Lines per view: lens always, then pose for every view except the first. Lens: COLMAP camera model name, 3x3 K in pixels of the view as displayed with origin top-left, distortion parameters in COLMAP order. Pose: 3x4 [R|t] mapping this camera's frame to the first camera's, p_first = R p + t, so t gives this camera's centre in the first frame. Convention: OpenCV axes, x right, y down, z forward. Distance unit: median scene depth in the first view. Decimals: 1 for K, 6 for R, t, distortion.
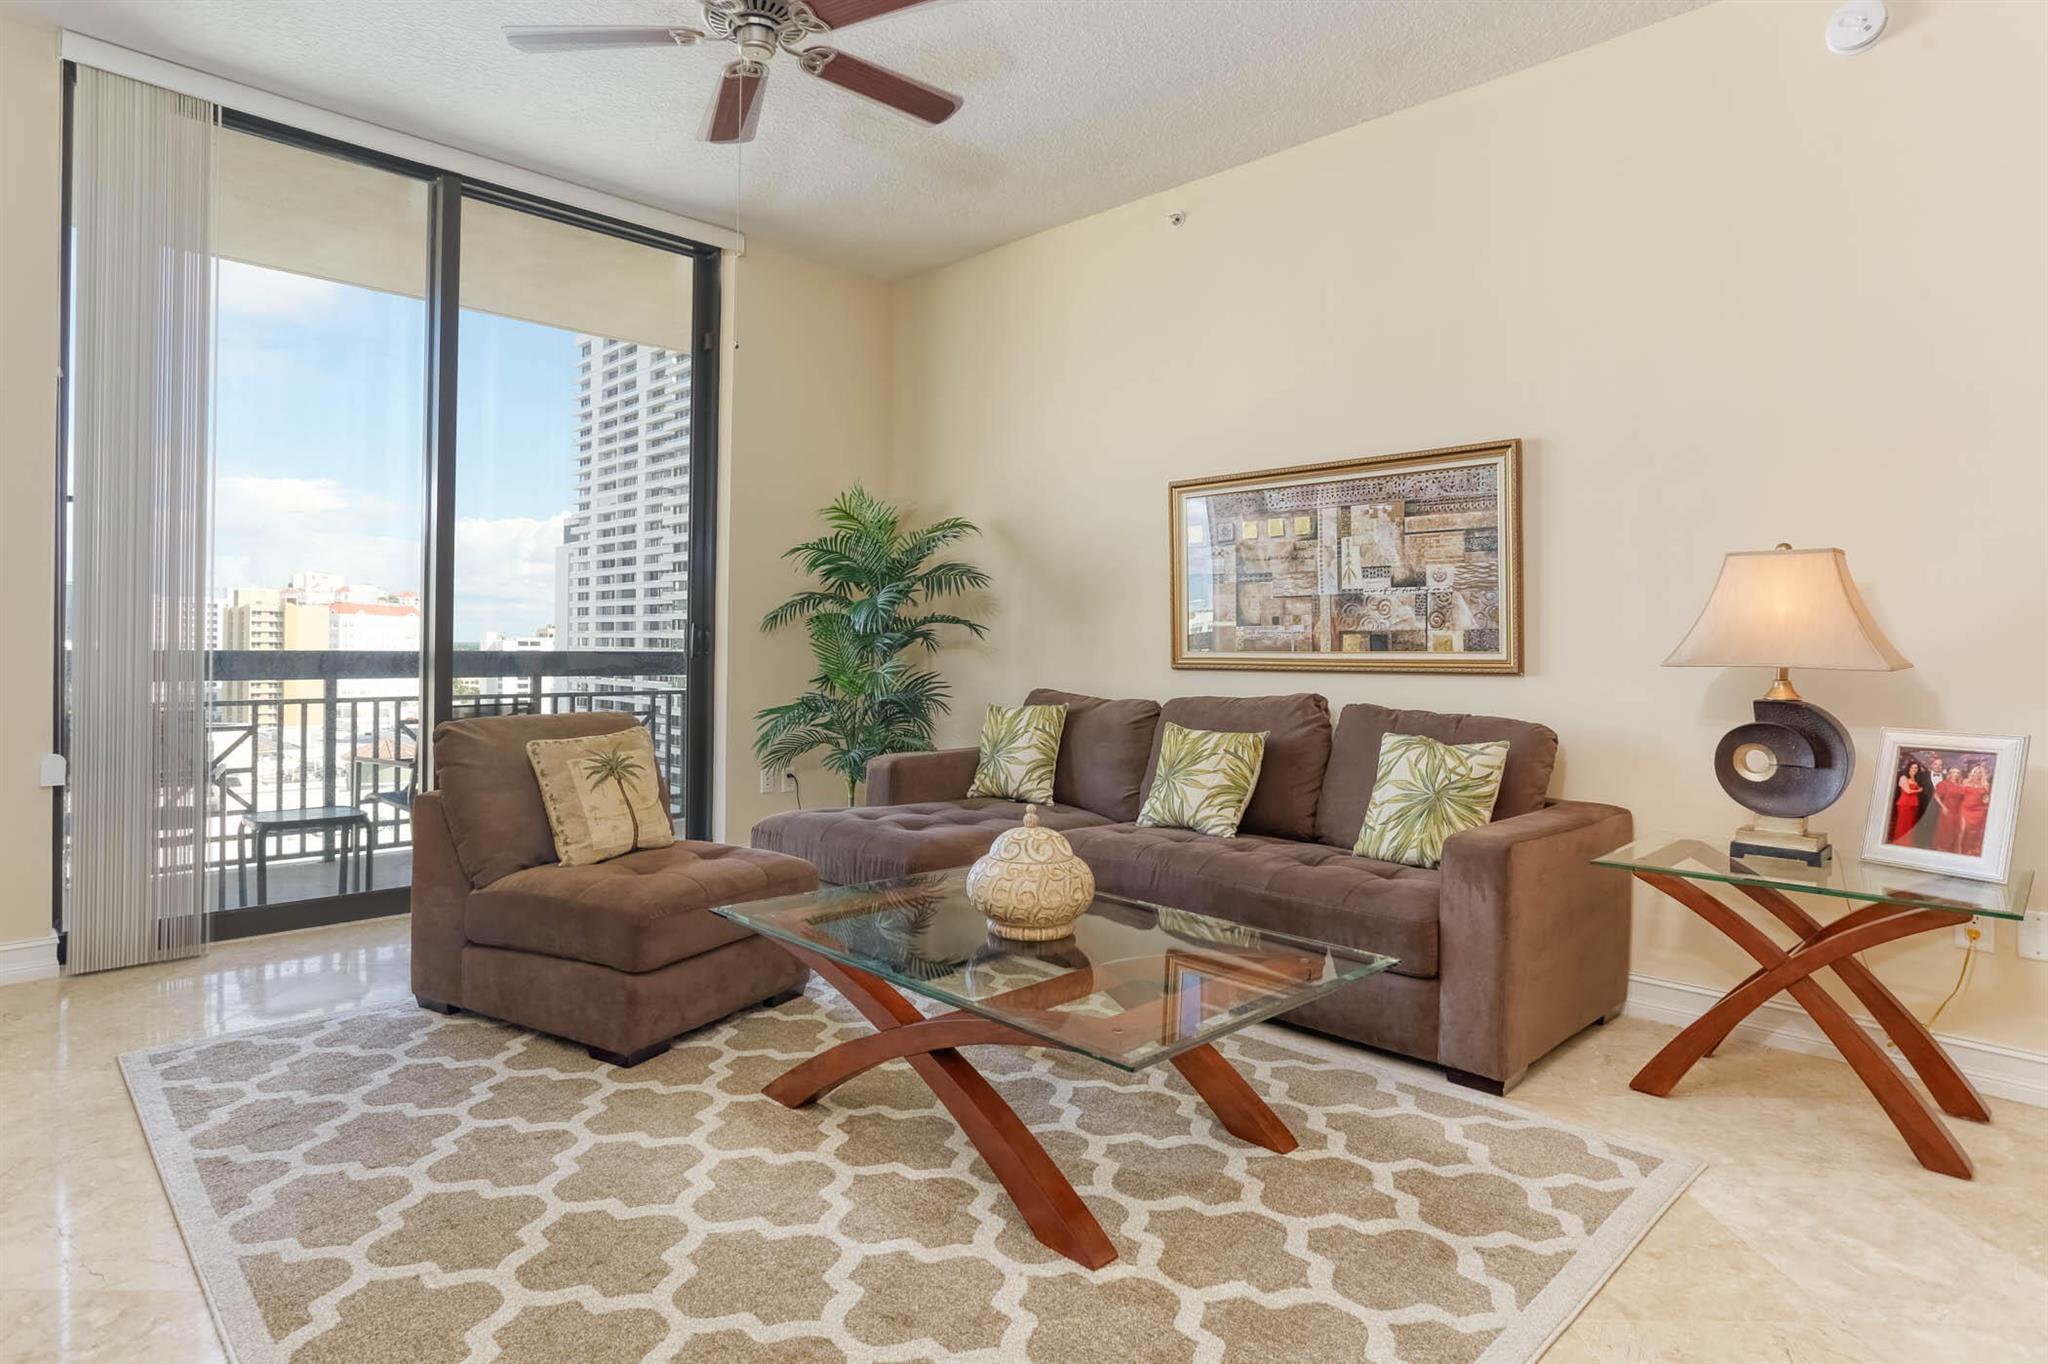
lens RADIAL K [[1093.4, 0, 1013.8], [0, 1093.4, 643.3], [0, 0, 1]] dist [-0.015148, 0.001040]
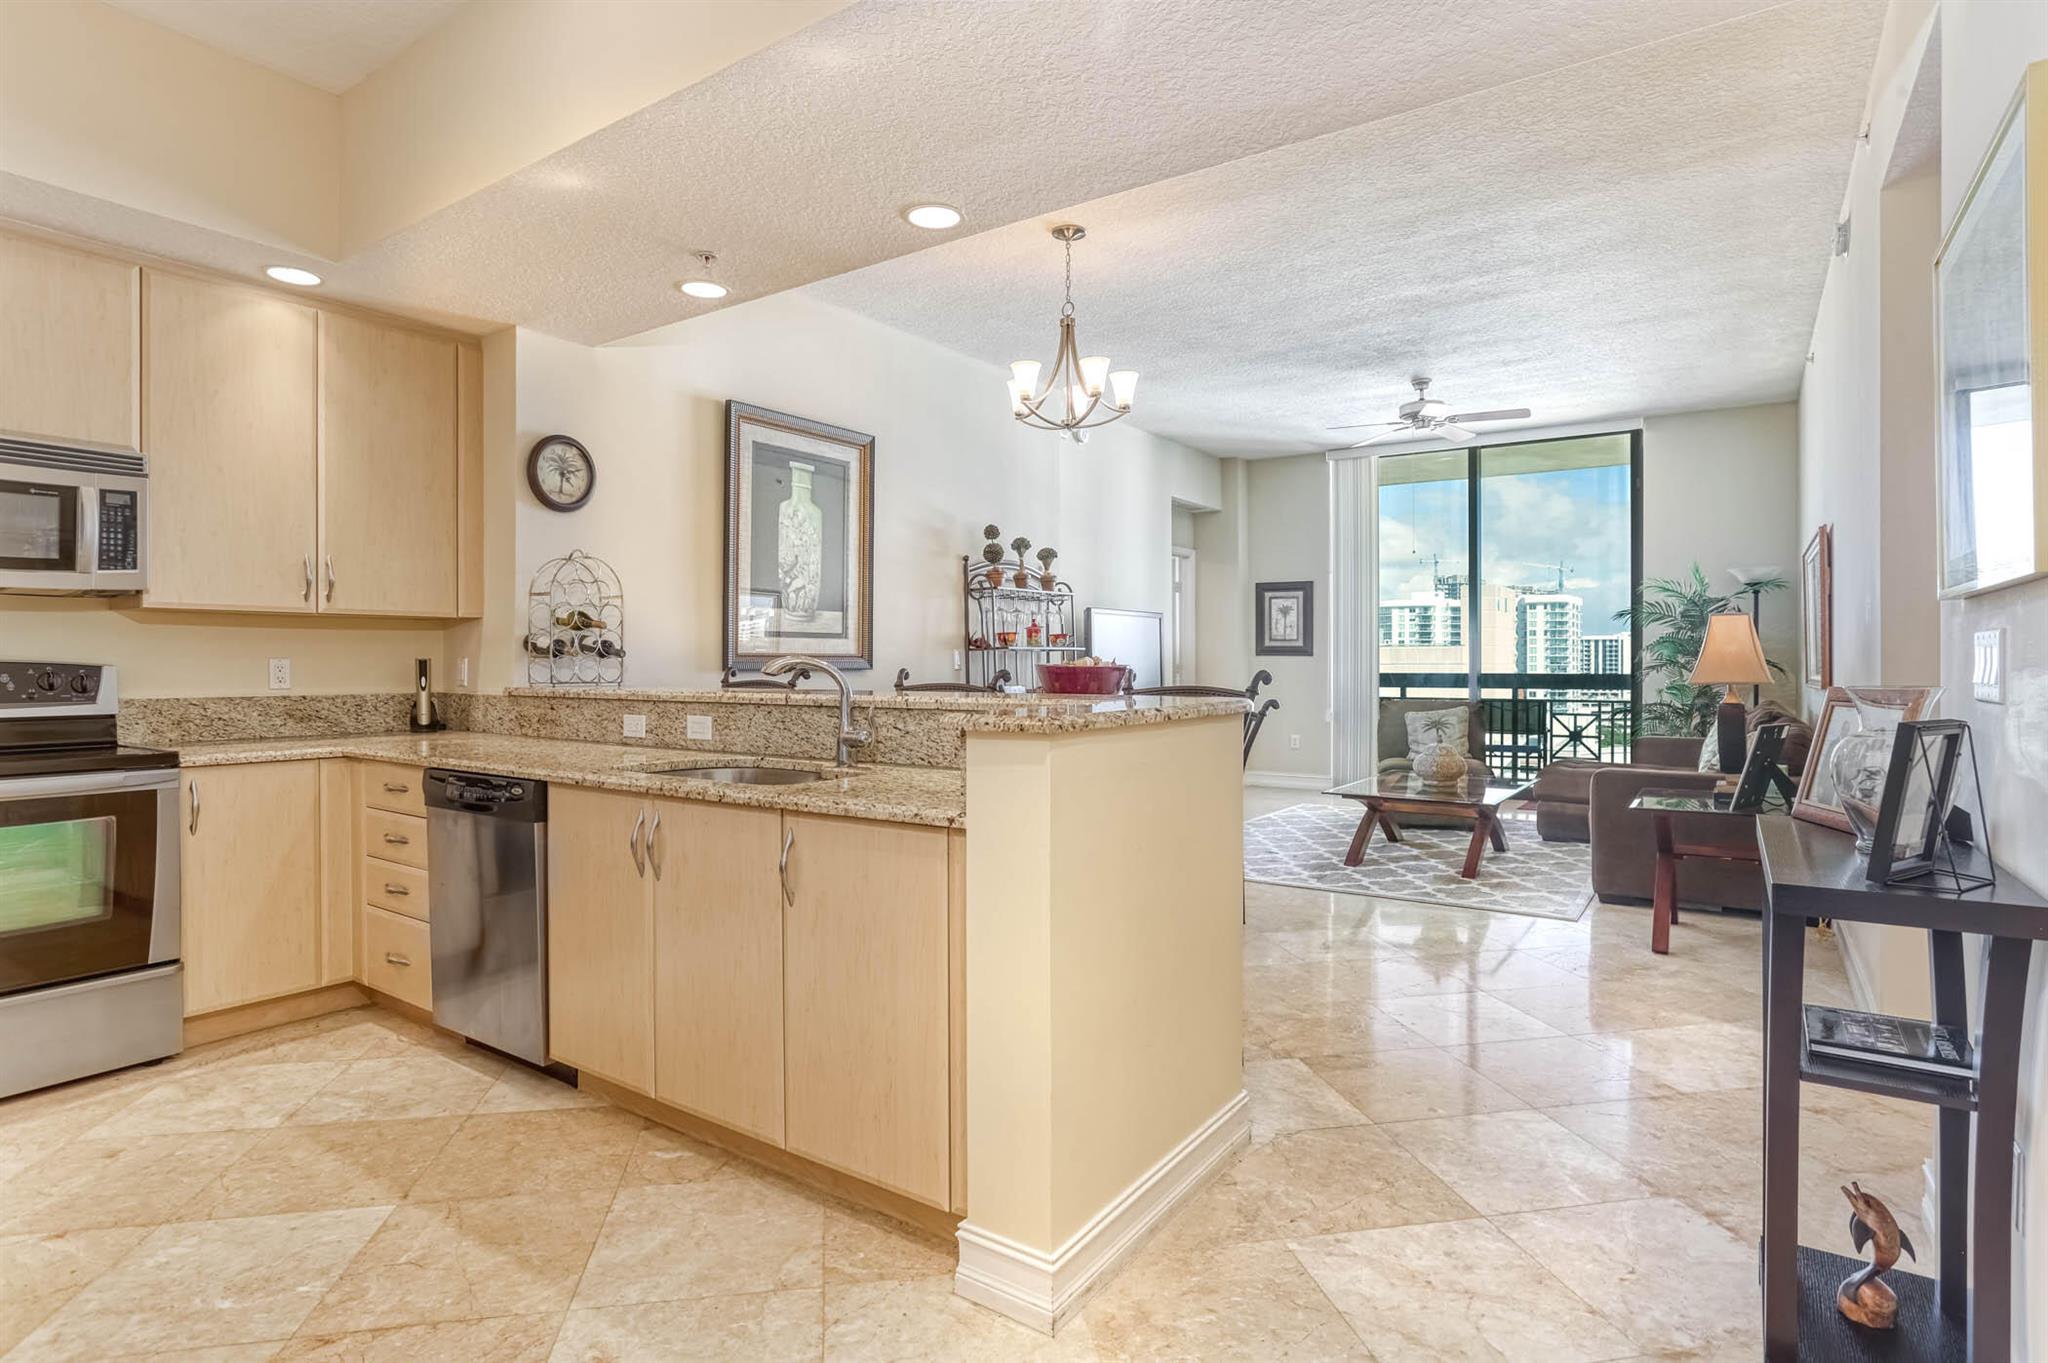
lens RADIAL K [[1062.2, 0, 1017.7], [0, 1062.2, 666.5], [0, 0, 1]] dist [-0.049095, 0.032489]
pose [[0.183609, -0.004810, -0.982988, 1.482302], [0.002745, 0.999987, -0.004380, -0.000117], [0.982995, -0.001894, 0.183620, -0.262729]]
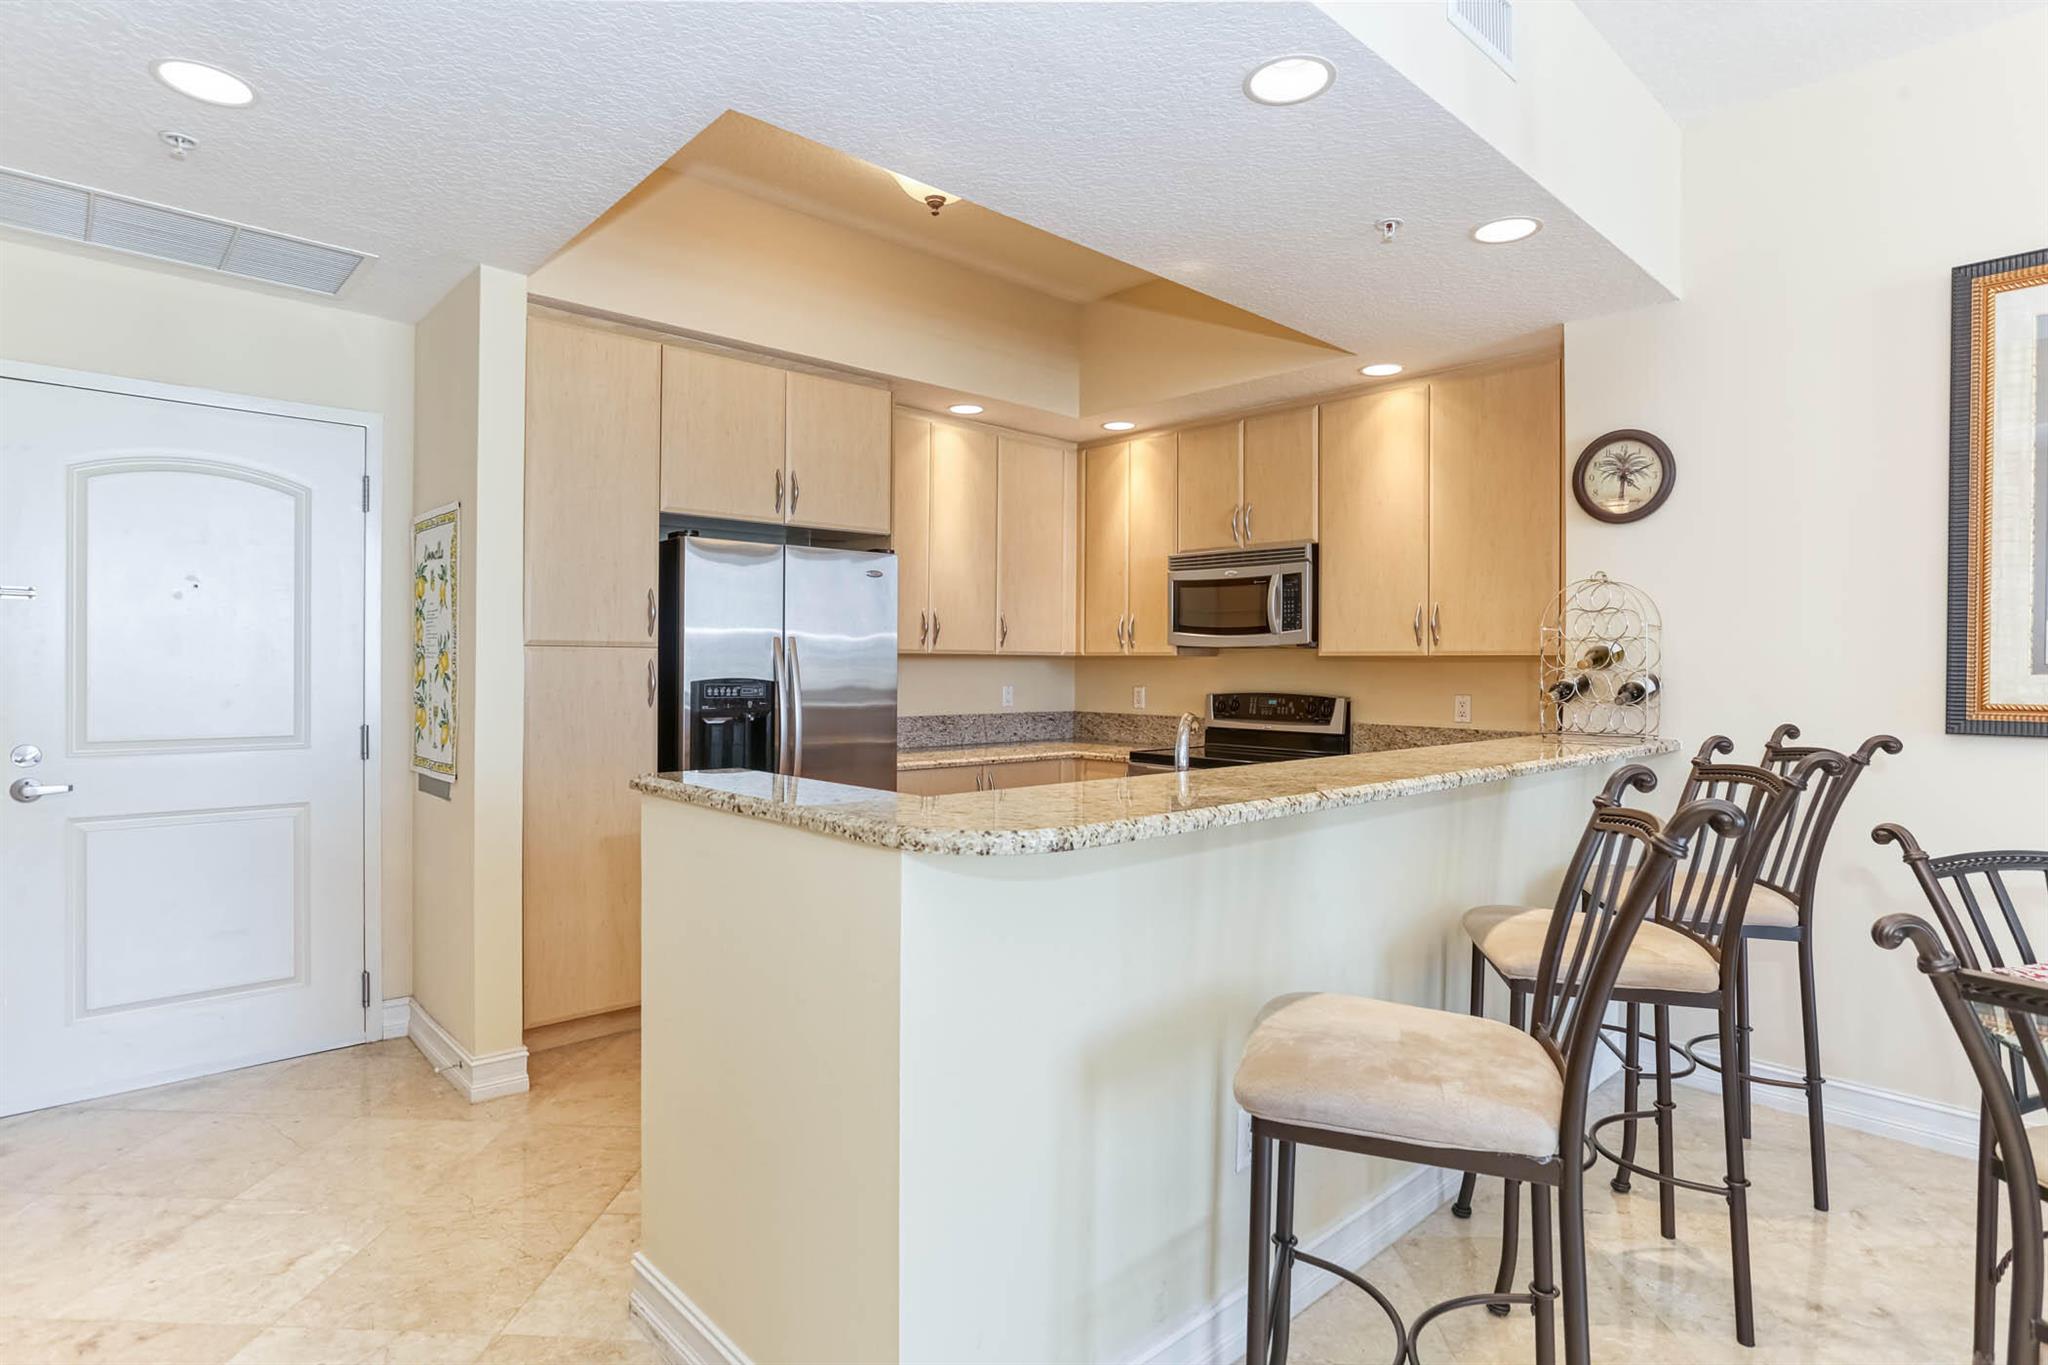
lens RADIAL K [[1062.2, 0, 1017.7], [0, 1062.2, 667.5], [0, 0, 1]] dist [-0.049095, 0.032489]
pose [[-0.999324, -0.018256, 0.031916, 0.820573], [-0.018225, 0.999833, 0.001287, -0.035837], [-0.031934, 0.000705, -0.999490, 0.358990]]
